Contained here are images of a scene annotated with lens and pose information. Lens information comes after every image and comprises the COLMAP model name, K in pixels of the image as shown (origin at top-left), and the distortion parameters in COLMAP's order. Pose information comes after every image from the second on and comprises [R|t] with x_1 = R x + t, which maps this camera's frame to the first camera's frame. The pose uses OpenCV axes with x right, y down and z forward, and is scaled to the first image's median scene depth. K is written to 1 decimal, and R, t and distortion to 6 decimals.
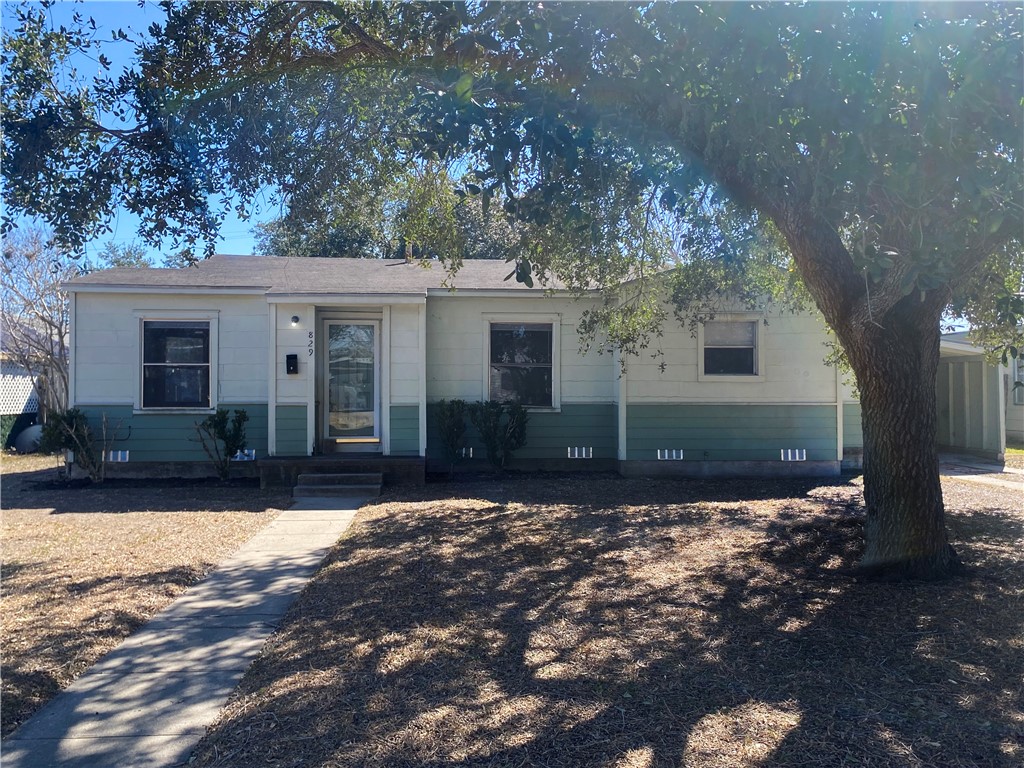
lens RADIAL K [[861.5, 0, 510.9], [0, 861.5, 381.2], [0, 0, 1]] dist [0.006574, -0.012512]
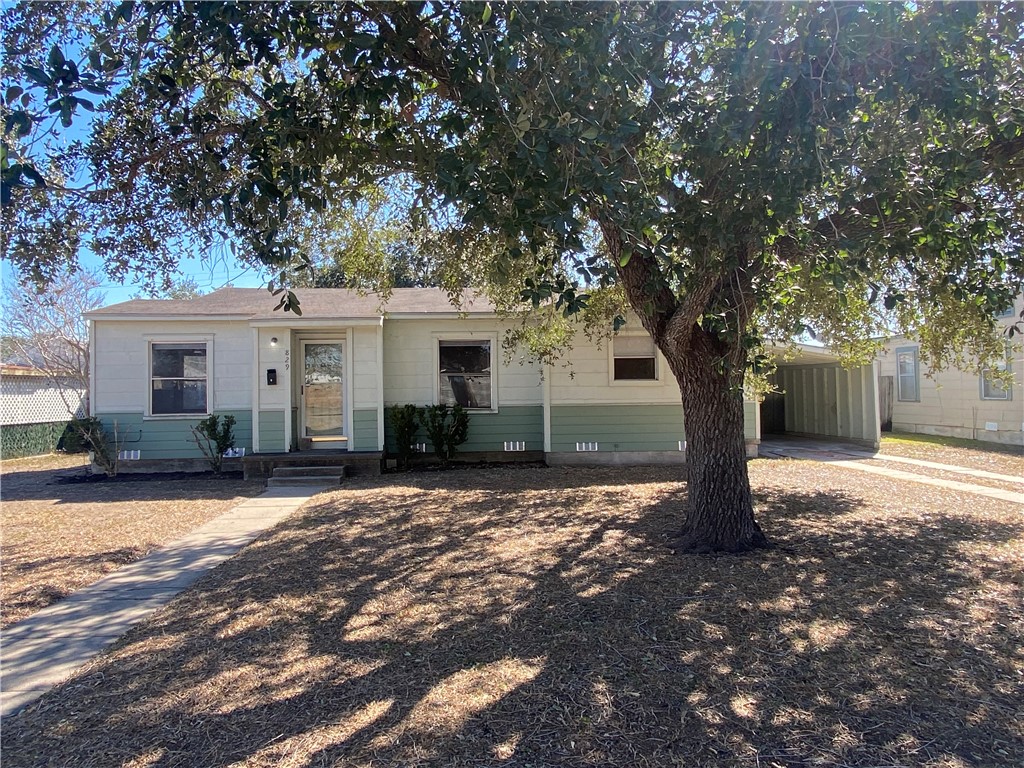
lens RADIAL K [[705.6, 0, 512.0], [0, 705.6, 384.0], [0, 0, 1]] dist [0.052925, -0.067929]
pose [[0.999826, -0.014529, -0.011672, 0.187791], [0.014485, 0.999888, -0.003863, -0.002179], [0.011727, 0.003693, 0.999924, 0.010650]]
